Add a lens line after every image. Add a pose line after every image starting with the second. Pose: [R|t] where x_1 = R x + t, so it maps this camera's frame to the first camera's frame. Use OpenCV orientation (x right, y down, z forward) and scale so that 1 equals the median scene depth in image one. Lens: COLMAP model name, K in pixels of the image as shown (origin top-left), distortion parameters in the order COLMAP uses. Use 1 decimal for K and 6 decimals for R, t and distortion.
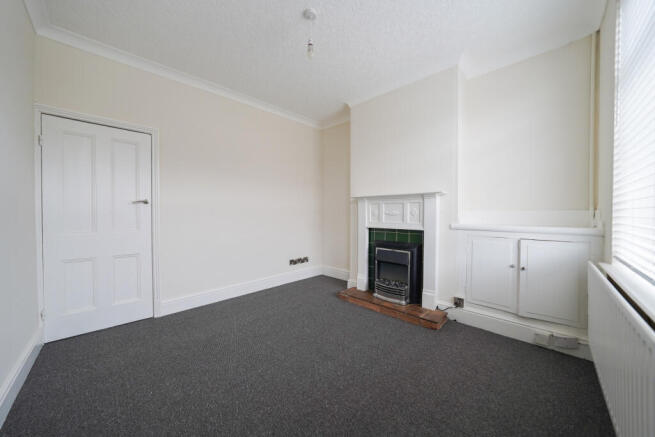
lens RADIAL K [[227.9, 0, 321.5], [0, 227.9, 219.4], [0, 0, 1]] dist [-0.025644, 0.000071]
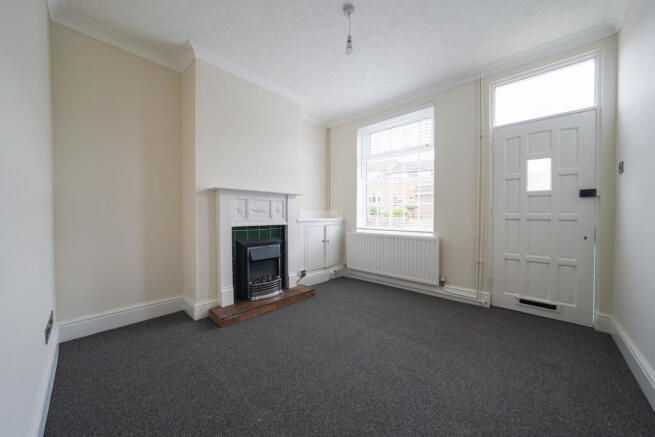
lens RADIAL K [[227.9, 0, 321.5], [0, 227.9, 219.4], [0, 0, 1]] dist [-0.025644, 0.000071]
pose [[-0.027412, -0.022037, 0.999381, -0.732489], [0.017504, 0.999593, 0.022522, -0.003401], [-0.999471, 0.018110, -0.027016, 0.818242]]
